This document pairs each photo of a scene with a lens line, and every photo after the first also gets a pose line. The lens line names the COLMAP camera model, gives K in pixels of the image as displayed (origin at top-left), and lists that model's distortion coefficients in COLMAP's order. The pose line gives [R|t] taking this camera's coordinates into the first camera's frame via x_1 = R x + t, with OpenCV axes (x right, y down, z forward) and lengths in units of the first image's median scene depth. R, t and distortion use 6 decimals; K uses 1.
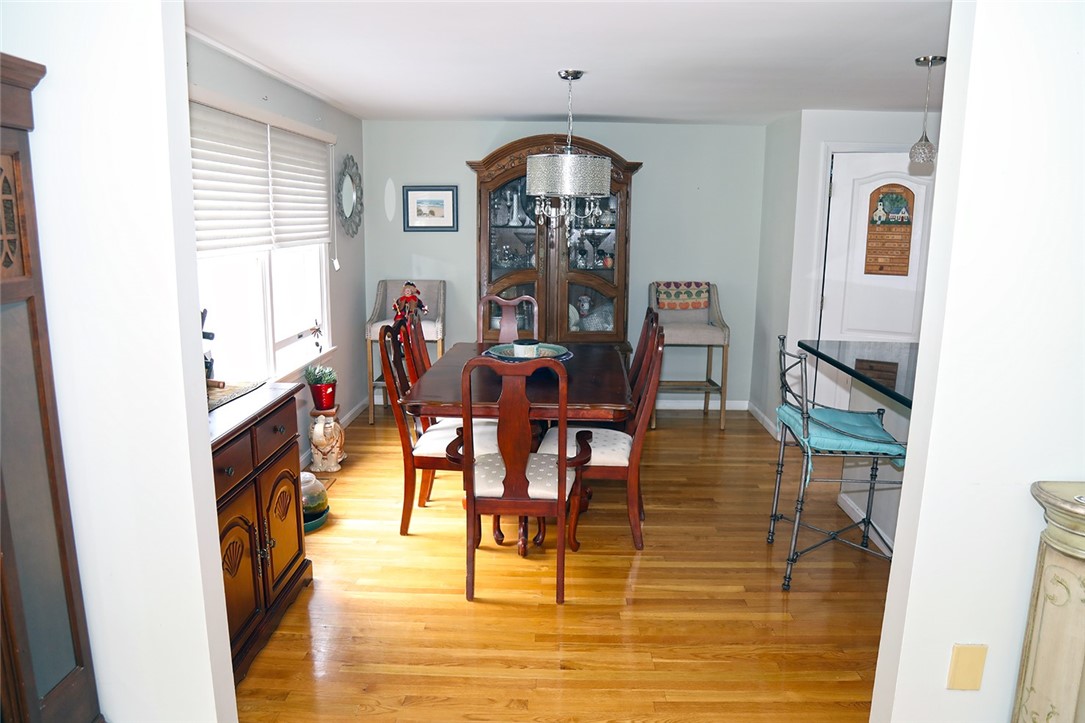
lens RADIAL K [[768.4, 0, 541.6], [0, 768.4, 365.6], [0, 0, 1]] dist [-0.114451, 0.073124]
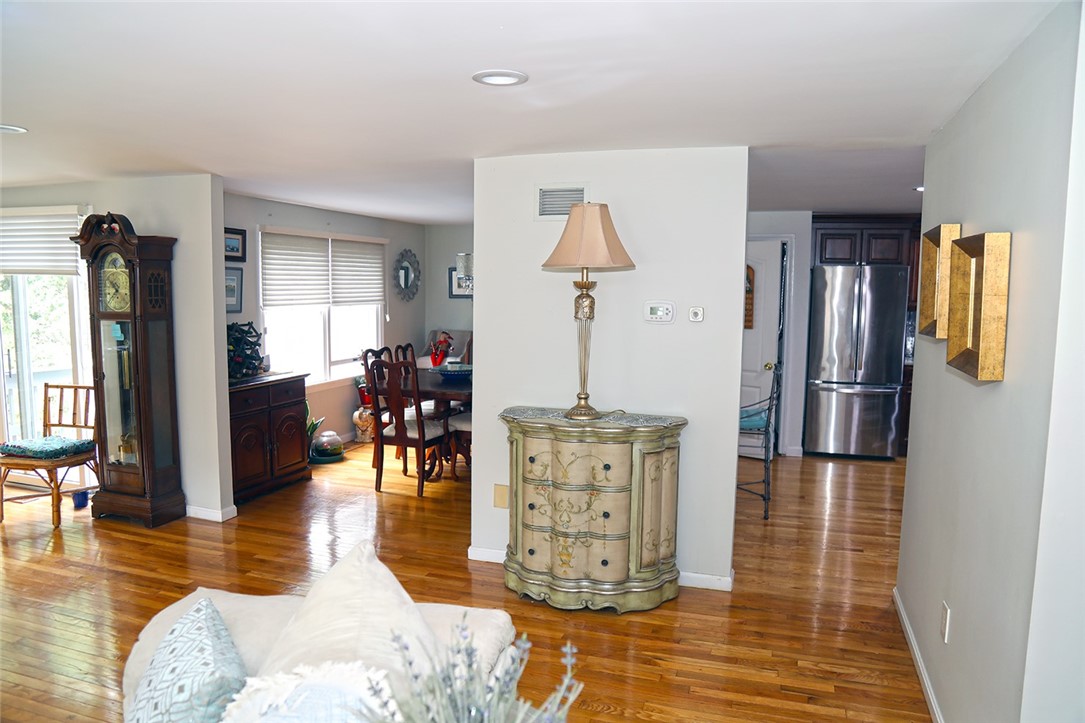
lens RADIAL K [[768.4, 0, 541.6], [0, 768.4, 360.7], [0, 0, 1]] dist [-0.114451, 0.073124]
pose [[0.960271, 0.025089, -0.277938, 0.493799], [-0.051340, 0.994834, -0.087574, 0.081229], [0.274305, 0.098364, 0.956599, -0.443542]]
